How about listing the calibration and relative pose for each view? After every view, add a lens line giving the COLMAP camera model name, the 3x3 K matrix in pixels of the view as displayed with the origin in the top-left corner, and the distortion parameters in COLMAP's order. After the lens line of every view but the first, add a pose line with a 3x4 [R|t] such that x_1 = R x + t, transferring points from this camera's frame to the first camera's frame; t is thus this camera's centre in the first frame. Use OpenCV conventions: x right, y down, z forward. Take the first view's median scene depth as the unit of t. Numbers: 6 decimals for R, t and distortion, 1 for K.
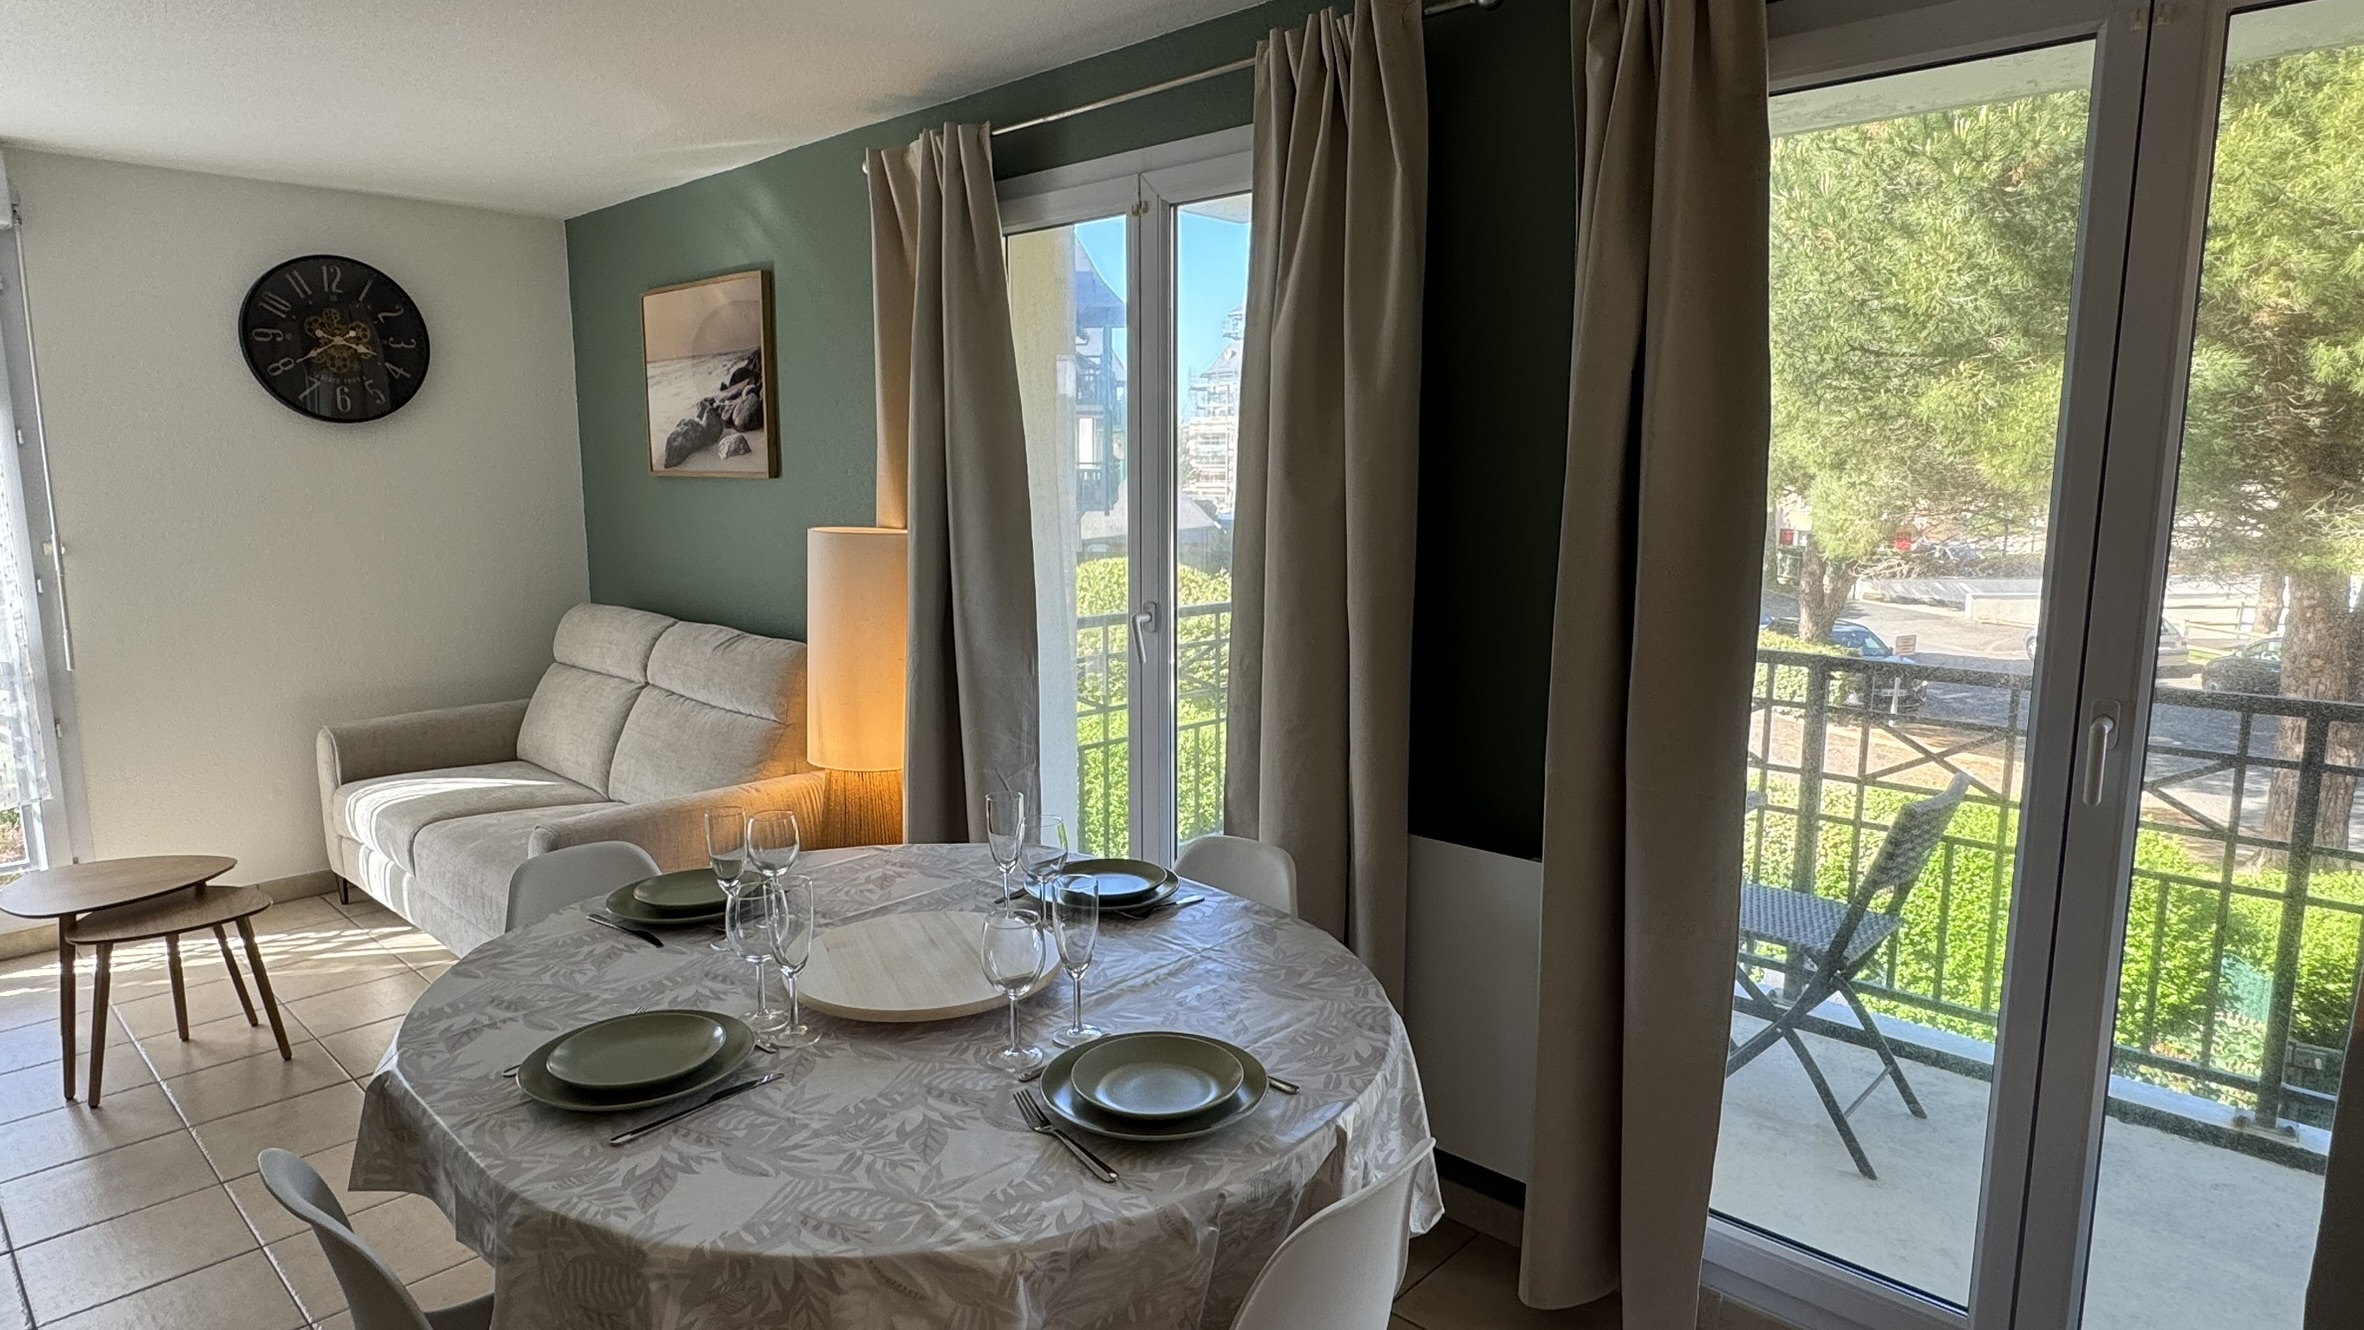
lens RADIAL K [[1301.8, 0, 1184.6], [0, 1301.8, 673.6], [0, 0, 1]] dist [-0.015810, 0.007707]
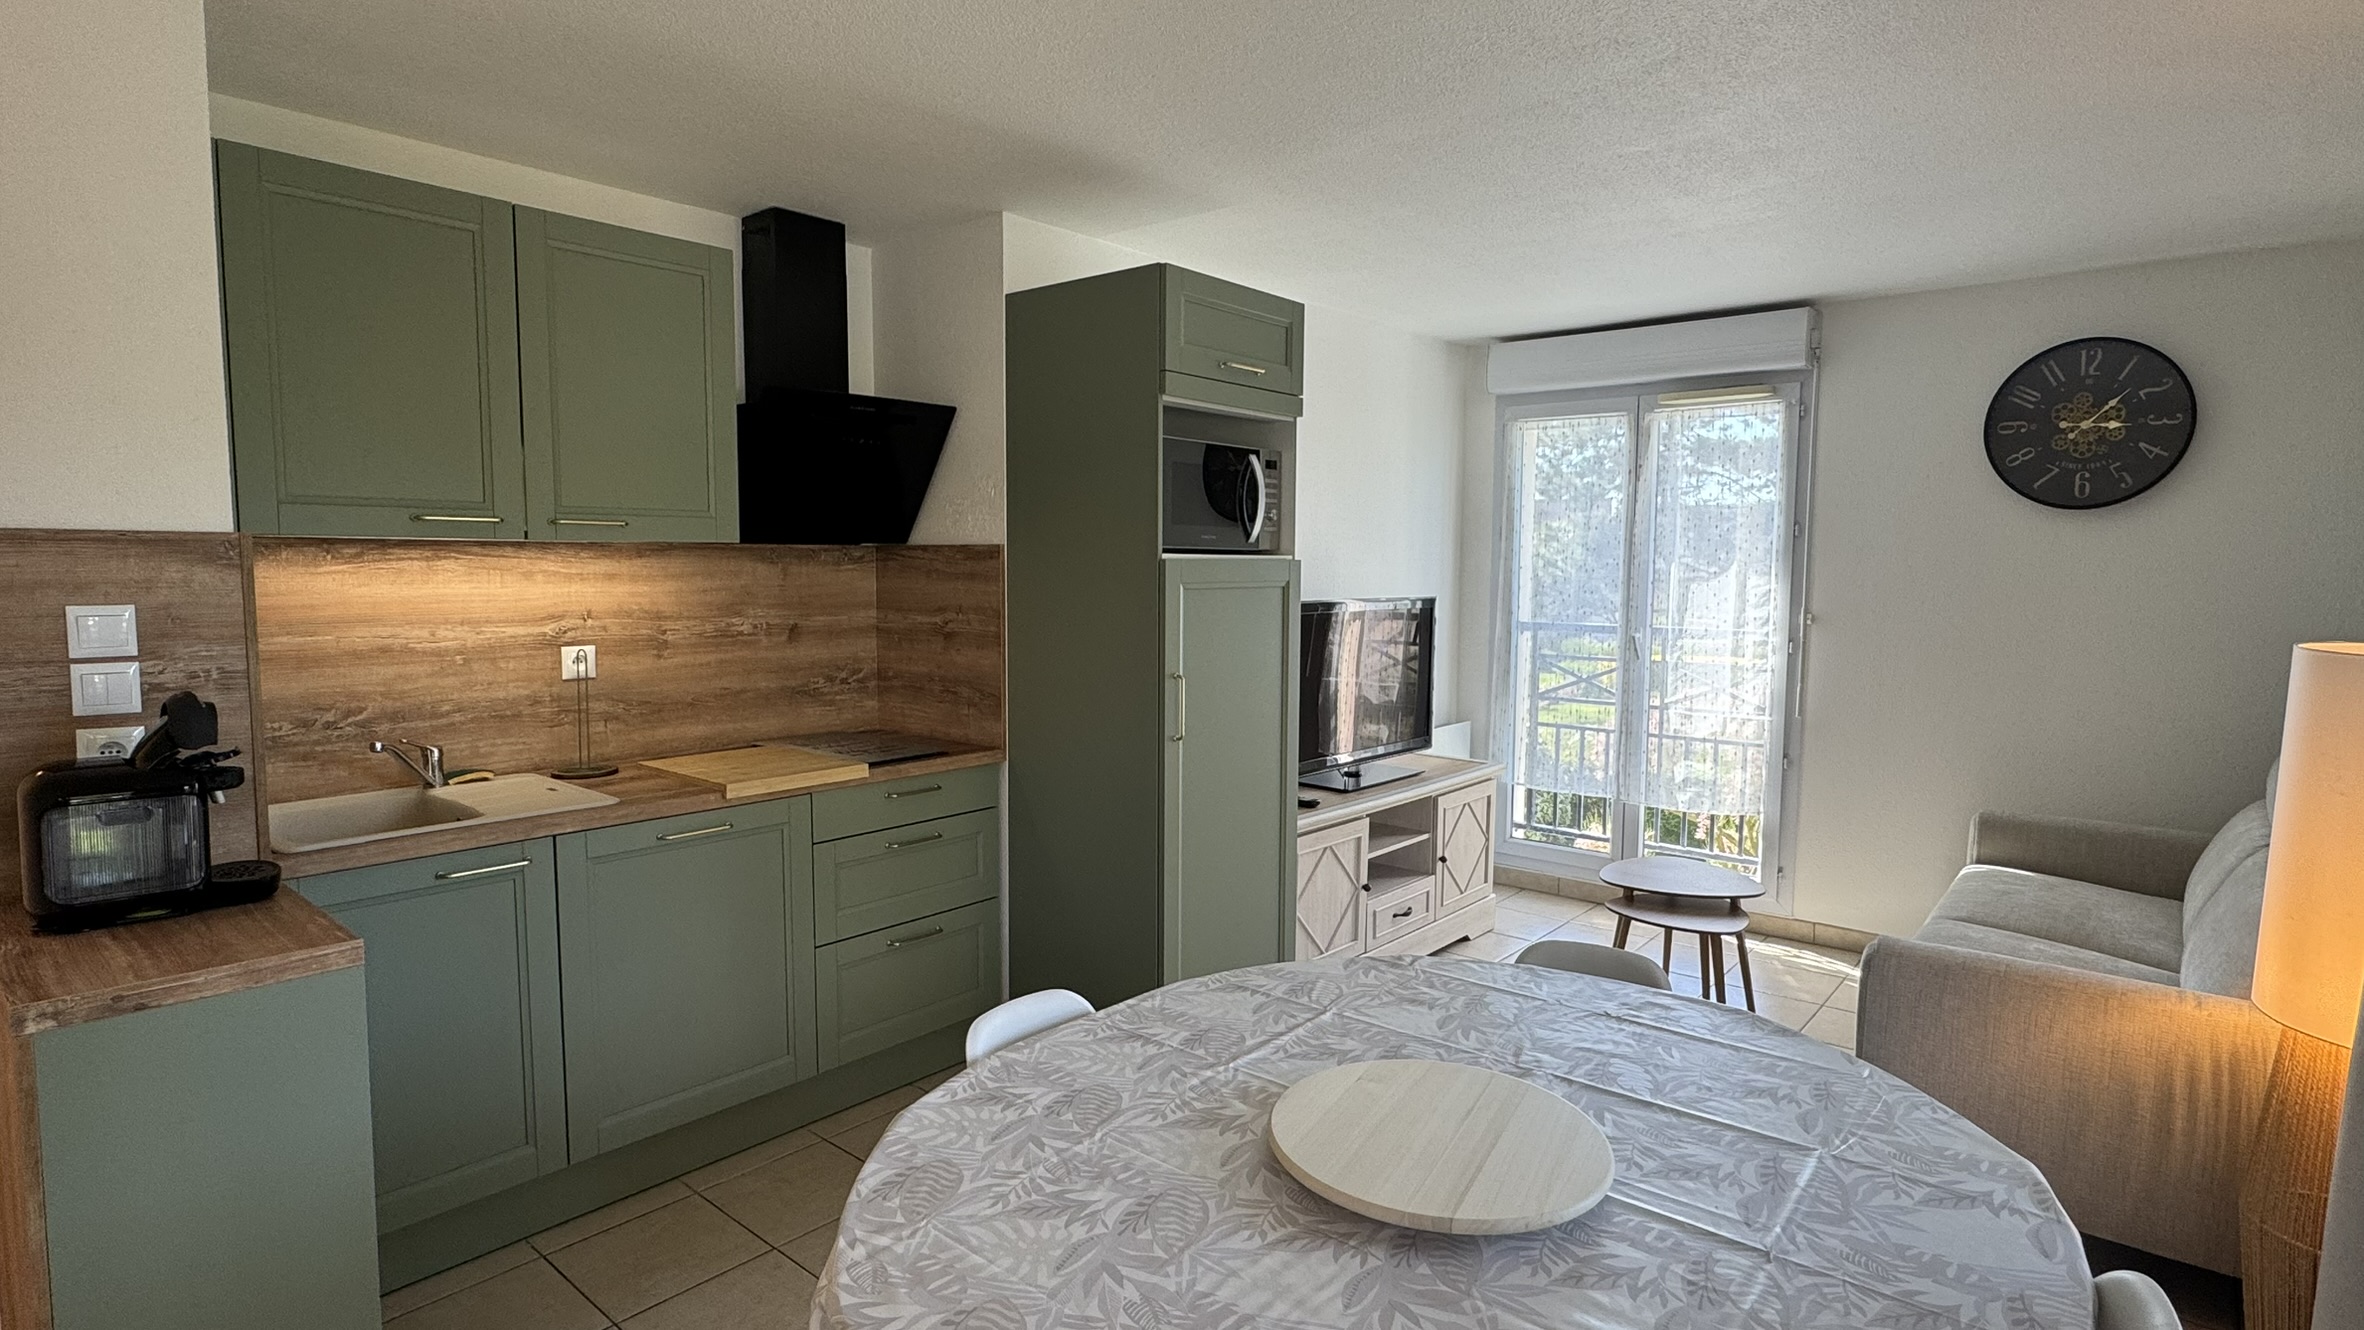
lens RADIAL K [[1173.8, 0, 1163.6], [0, 1173.8, 662.8], [0, 0, 1]] dist [-0.012994, 0.000353]
pose [[0.028878, 0.087743, -0.995725, 0.226326], [-0.161183, 0.983513, 0.081992, -0.047094], [0.986502, 0.158126, 0.042545, 0.341811]]
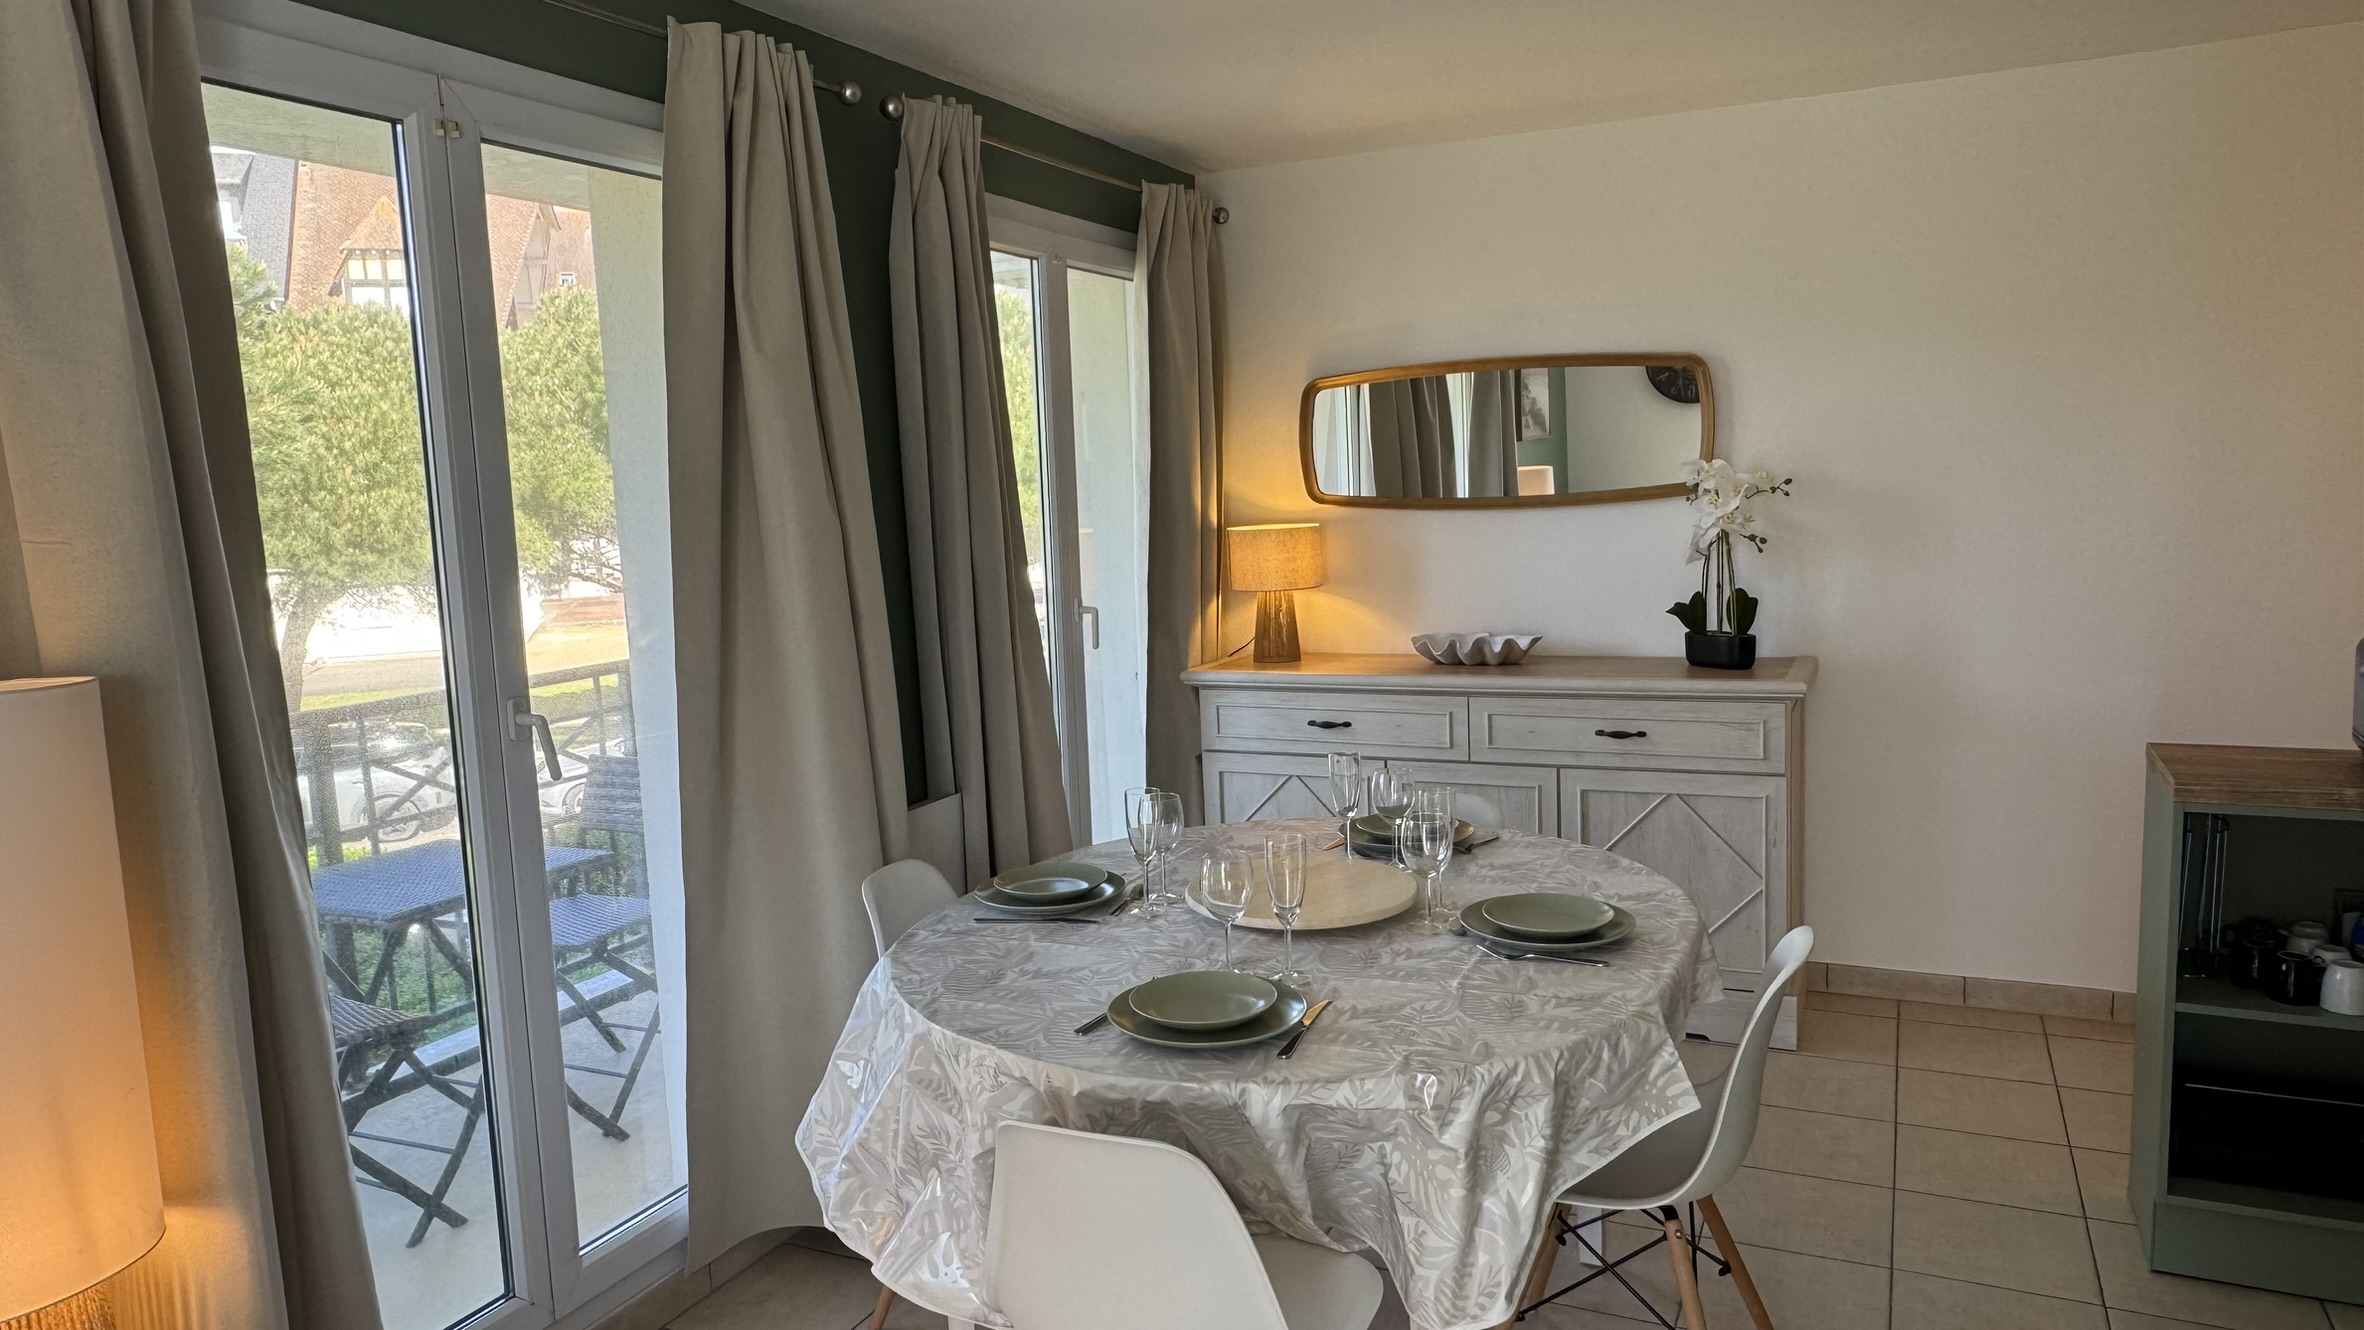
lens RADIAL K [[1544.1, 0, 1185.8], [0, 1544.1, 652.7], [0, 0, 1]] dist [-0.012382, -0.001205]
pose [[-0.301521, -0.099136, 0.948292, -0.669567], [0.185516, 0.969472, 0.160338, -0.105458], [-0.935237, 0.224268, -0.273925, 0.651155]]
